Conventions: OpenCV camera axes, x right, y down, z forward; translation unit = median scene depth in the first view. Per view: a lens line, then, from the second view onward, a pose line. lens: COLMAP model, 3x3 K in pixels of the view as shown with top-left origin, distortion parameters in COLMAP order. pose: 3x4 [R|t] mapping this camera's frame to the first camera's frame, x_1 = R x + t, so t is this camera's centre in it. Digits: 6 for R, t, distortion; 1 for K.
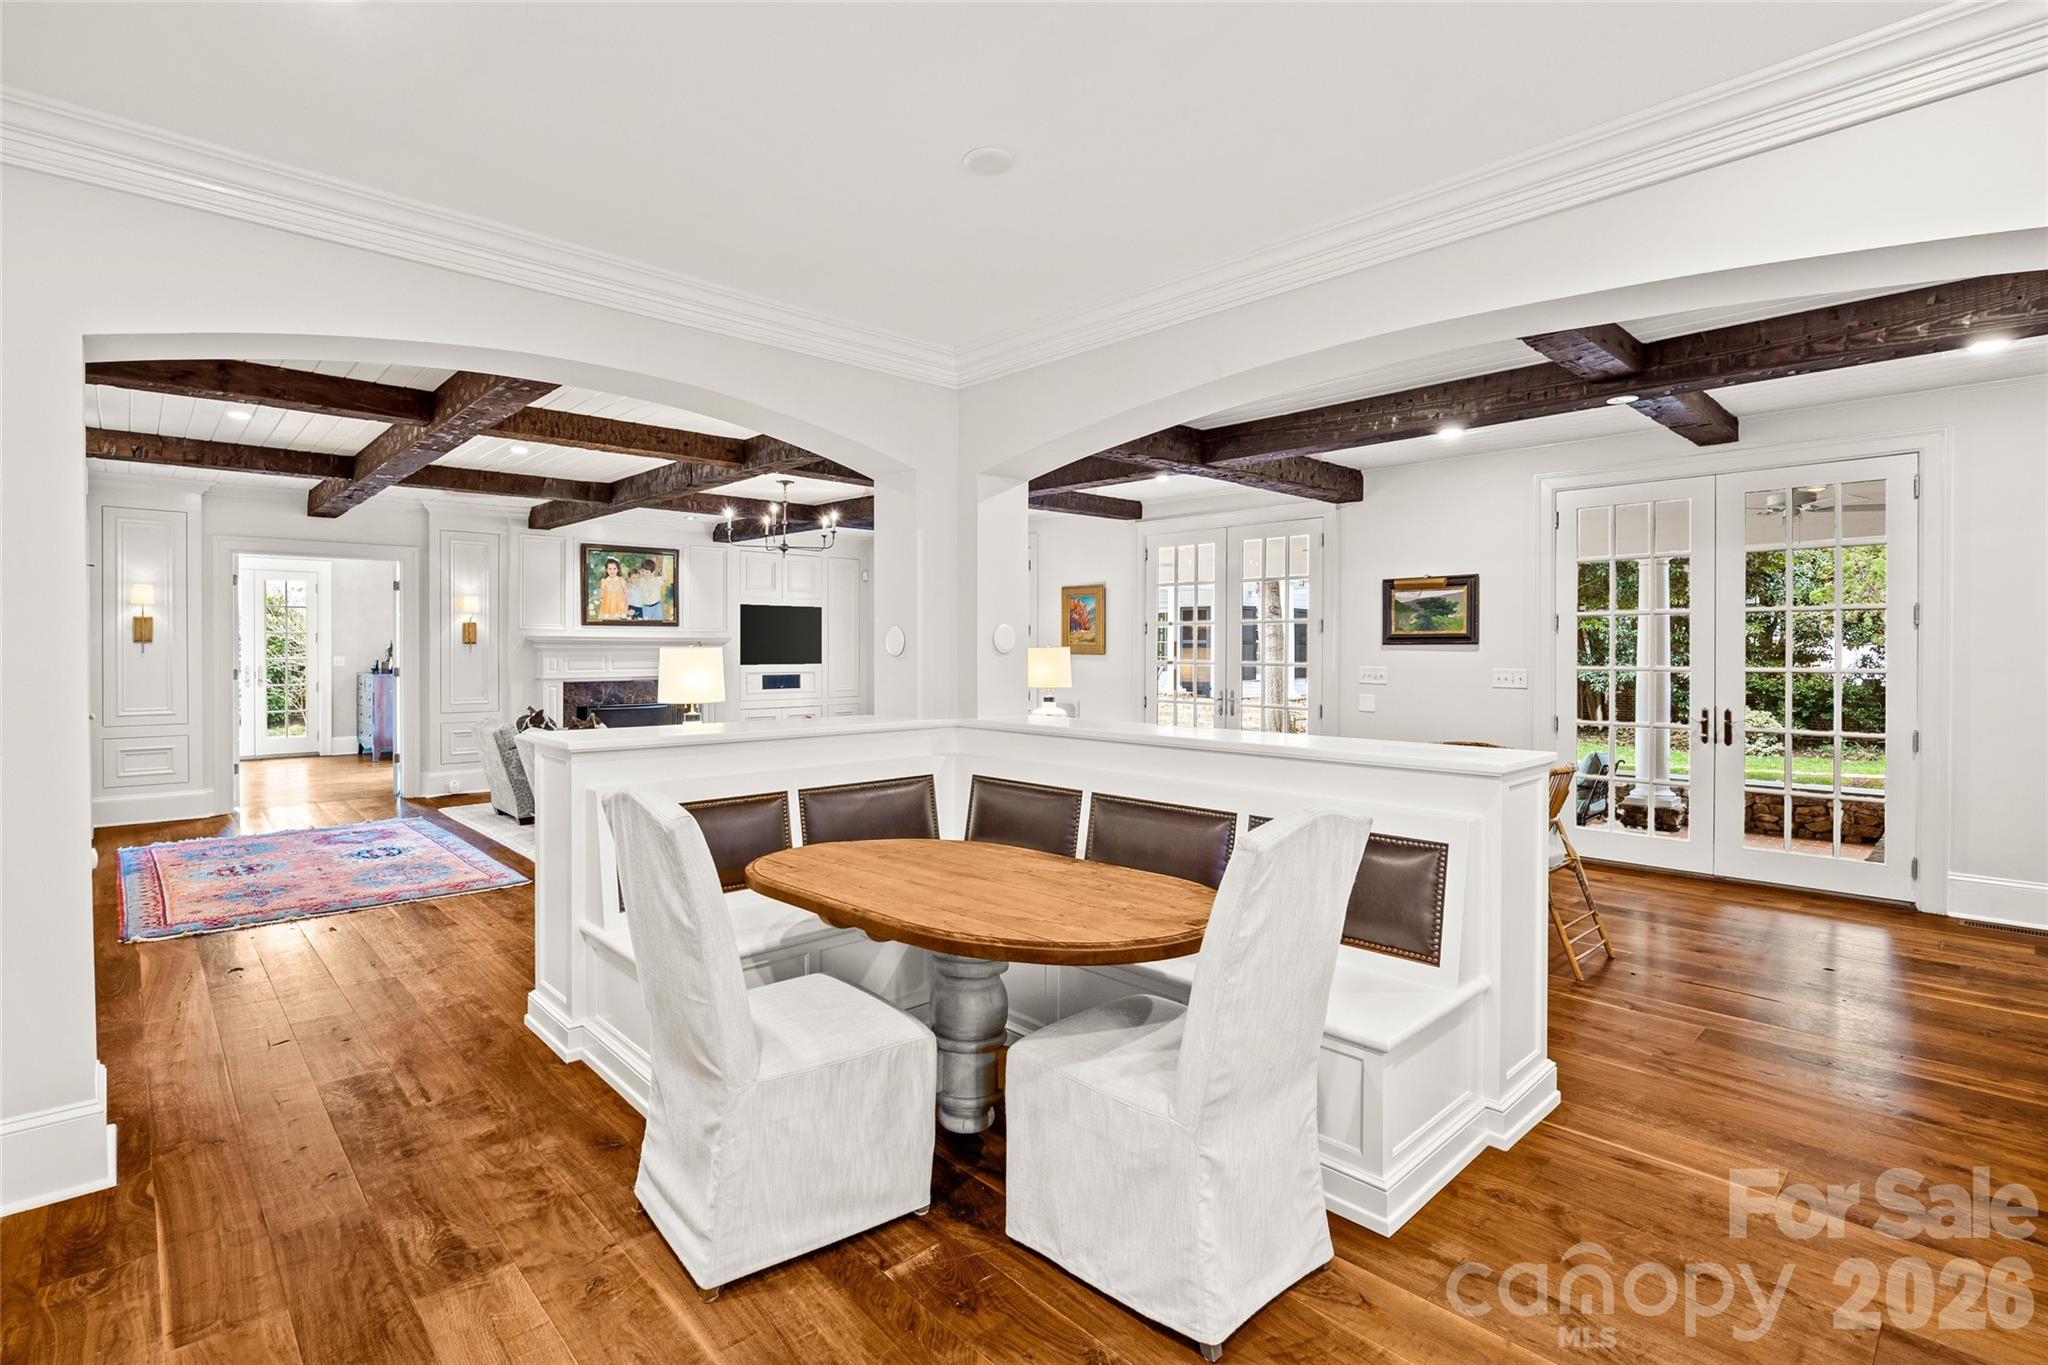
lens RADIAL K [[947.5, 0, 1031.1], [0, 947.5, 643.5], [0, 0, 1]] dist [-0.038168, 0.009998]
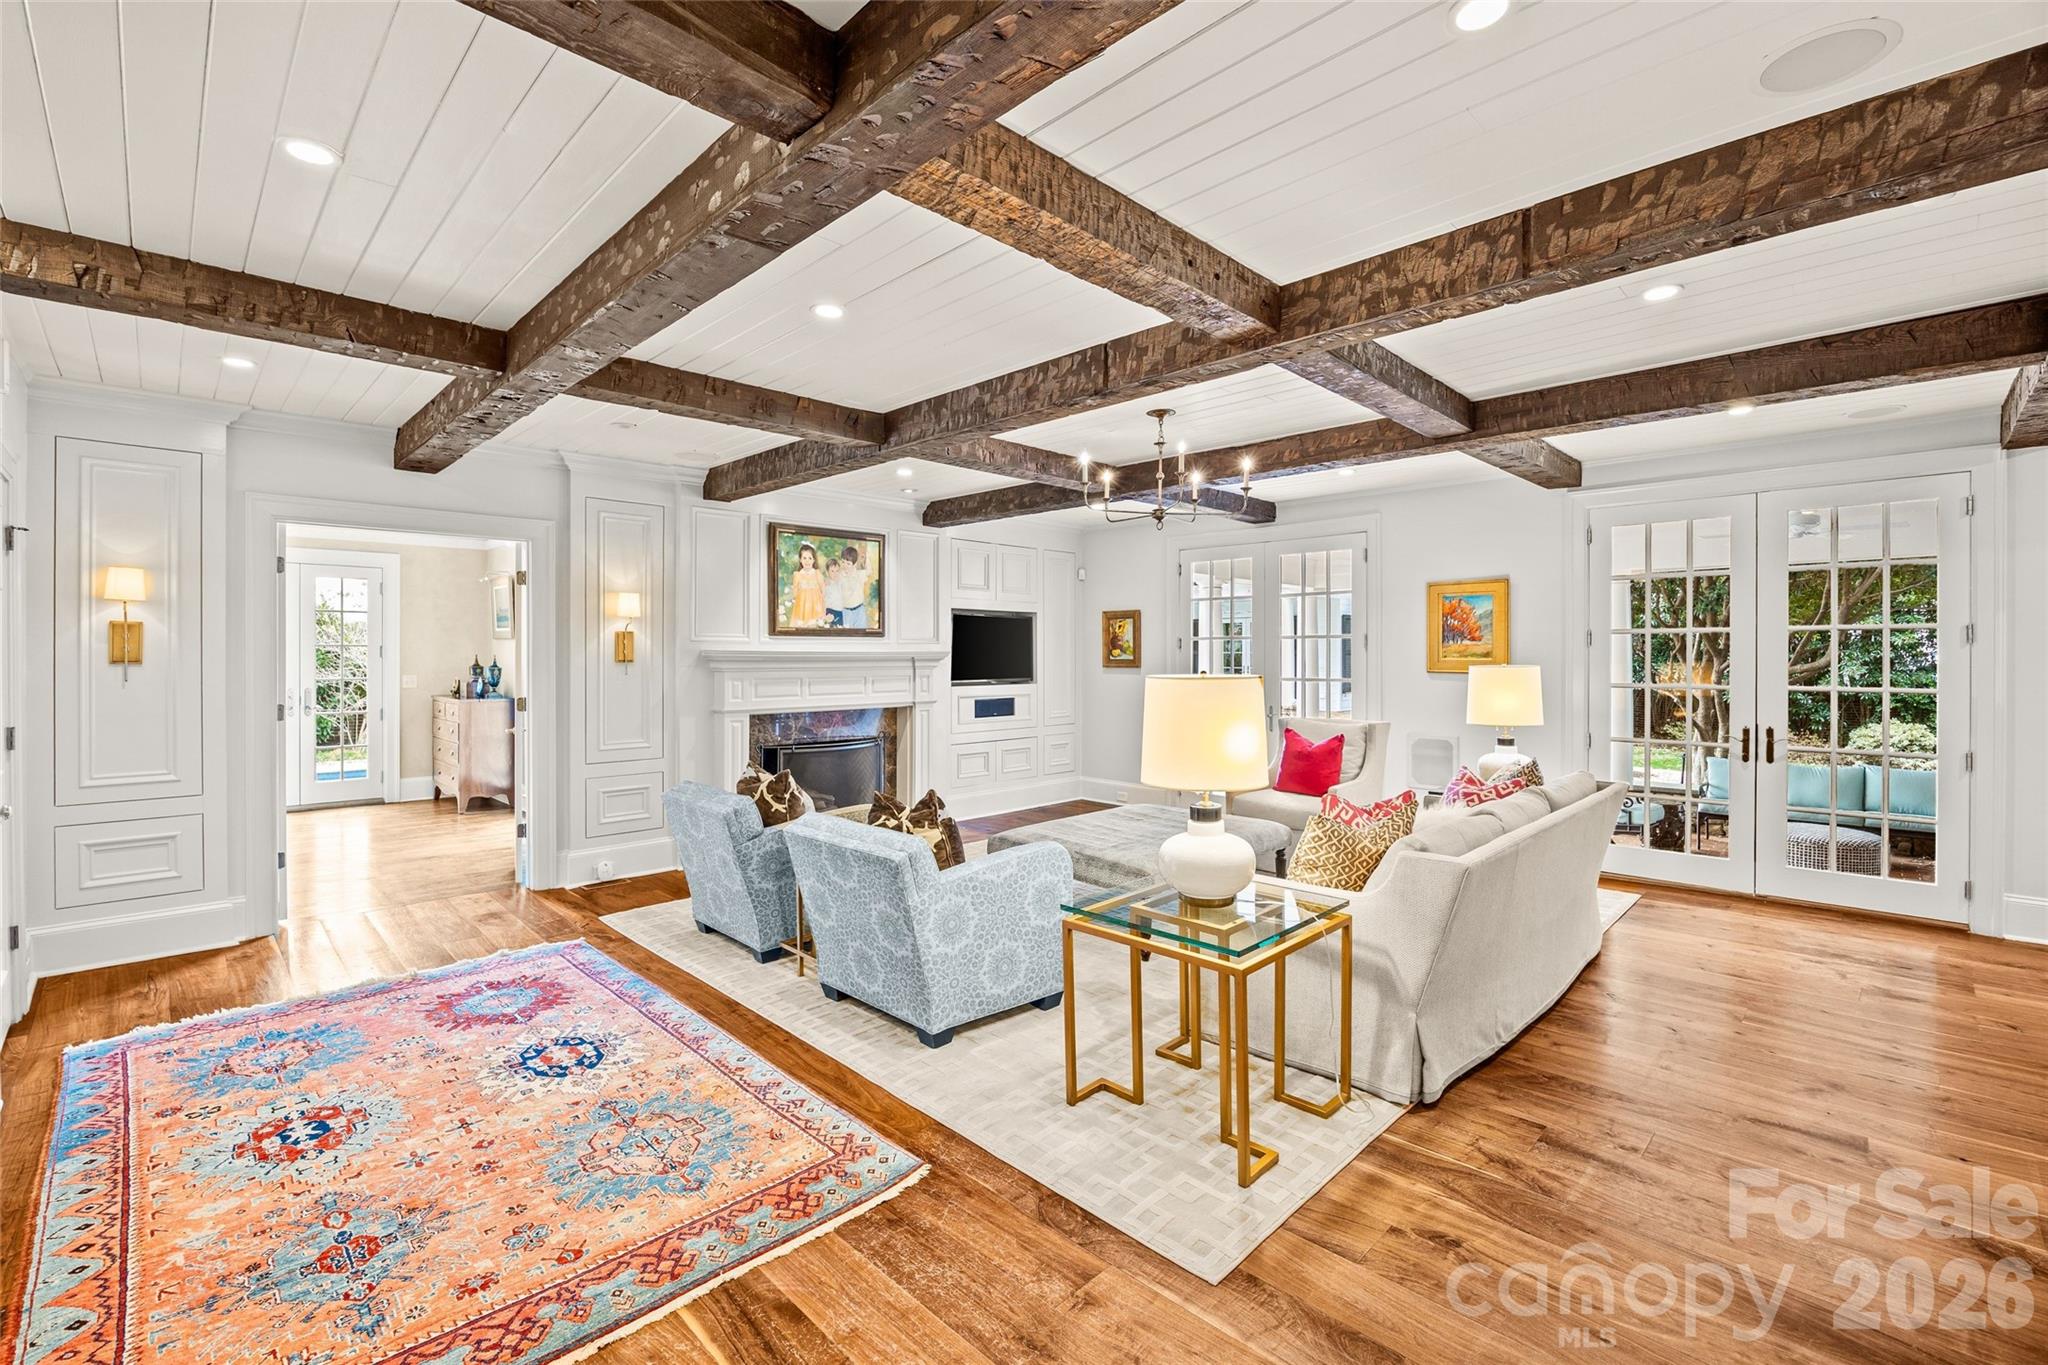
lens RADIAL K [[915.2, 0, 1051.2], [0, 915.2, 648.4], [0, 0, 1]] dist [-0.005006, -0.000327]
pose [[0.999999, -0.000920, 0.001244, -0.273244], [0.000926, 0.999989, -0.004509, -0.006240], [-0.001240, 0.004510, 0.999989, 0.307774]]
